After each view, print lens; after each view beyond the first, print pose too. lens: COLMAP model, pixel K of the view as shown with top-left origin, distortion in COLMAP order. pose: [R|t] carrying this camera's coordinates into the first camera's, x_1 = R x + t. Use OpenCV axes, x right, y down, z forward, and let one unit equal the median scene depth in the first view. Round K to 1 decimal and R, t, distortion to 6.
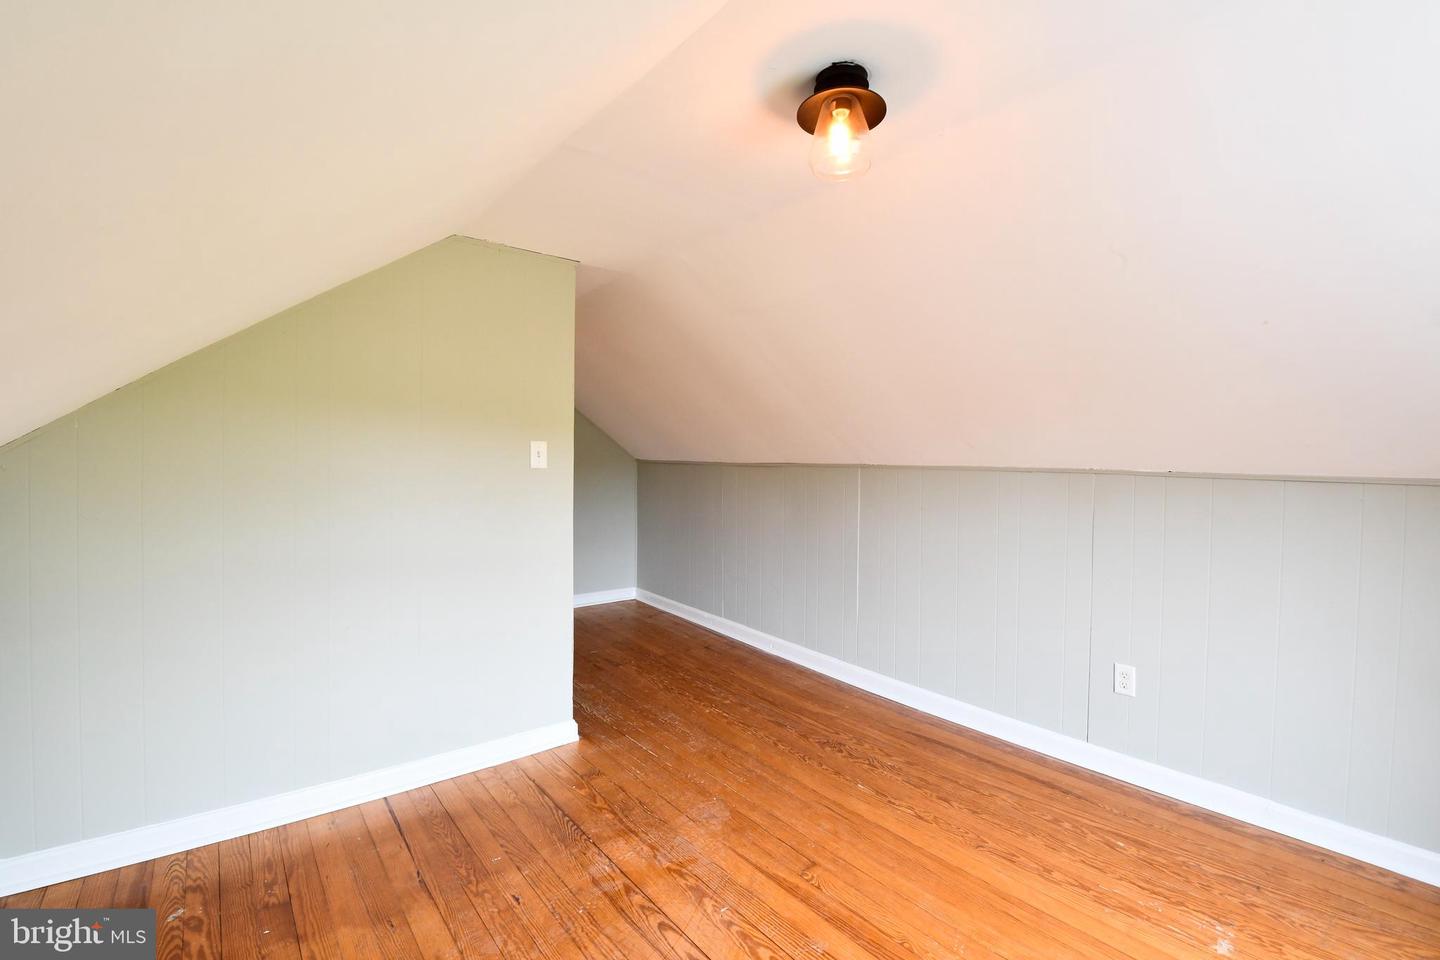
lens RADIAL K [[654.6, 0, 710.5], [0, 654.6, 472.4], [0, 0, 1]] dist [-0.002500, -0.003578]
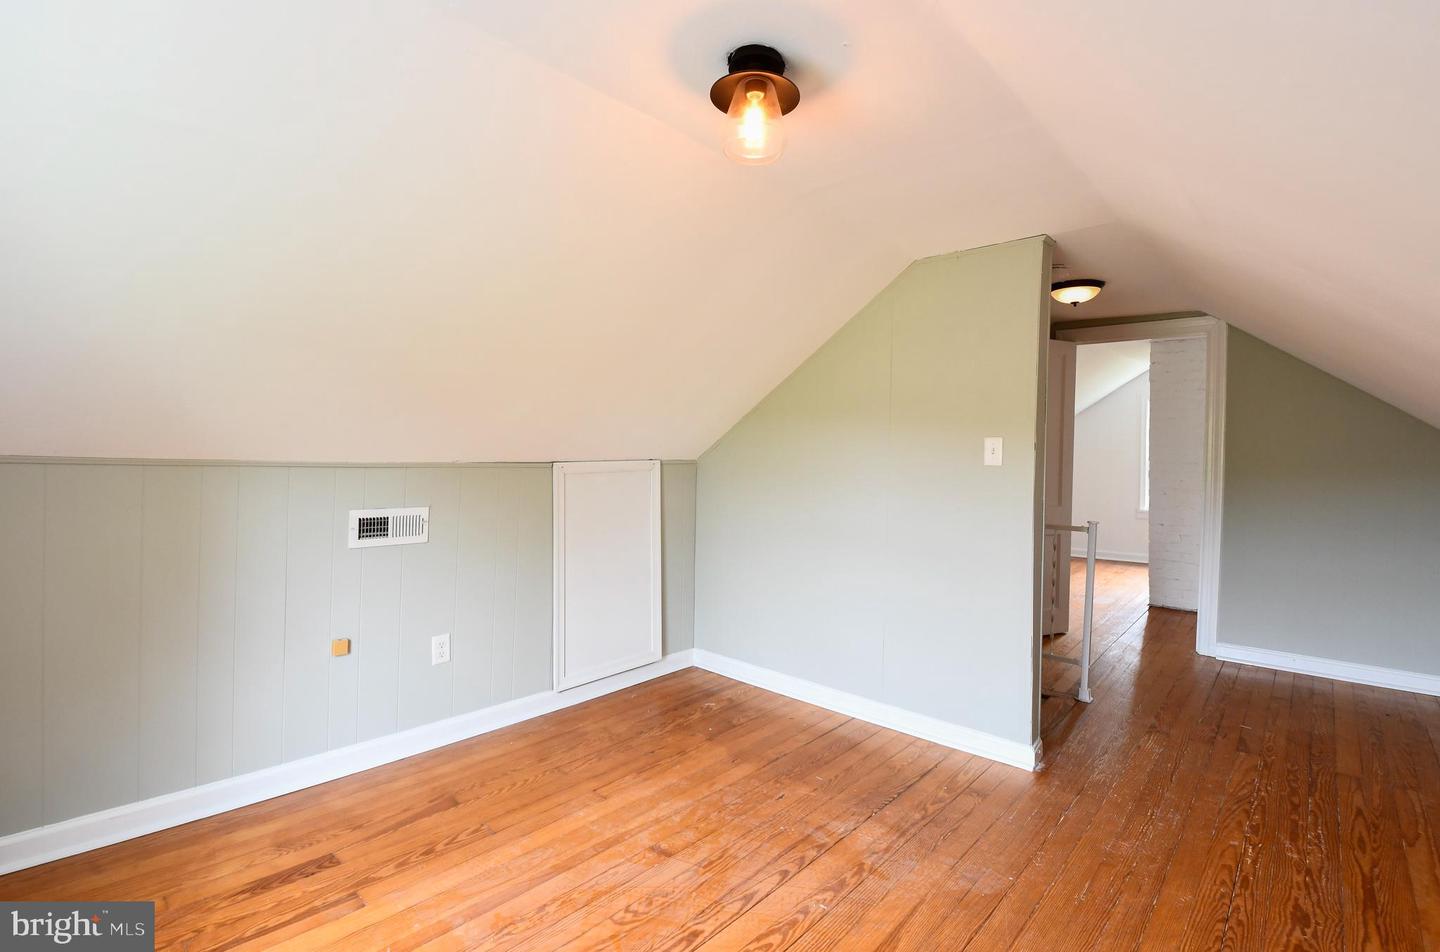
lens RADIAL K [[654.6, 0, 710.9], [0, 654.6, 480.0], [0, 0, 1]] dist [-0.002500, -0.003578]
pose [[0.171577, 0.028400, -0.984761, 0.836341], [-0.030846, 0.999249, 0.023443, 0.007132], [0.984688, 0.026353, 0.172324, 0.572967]]
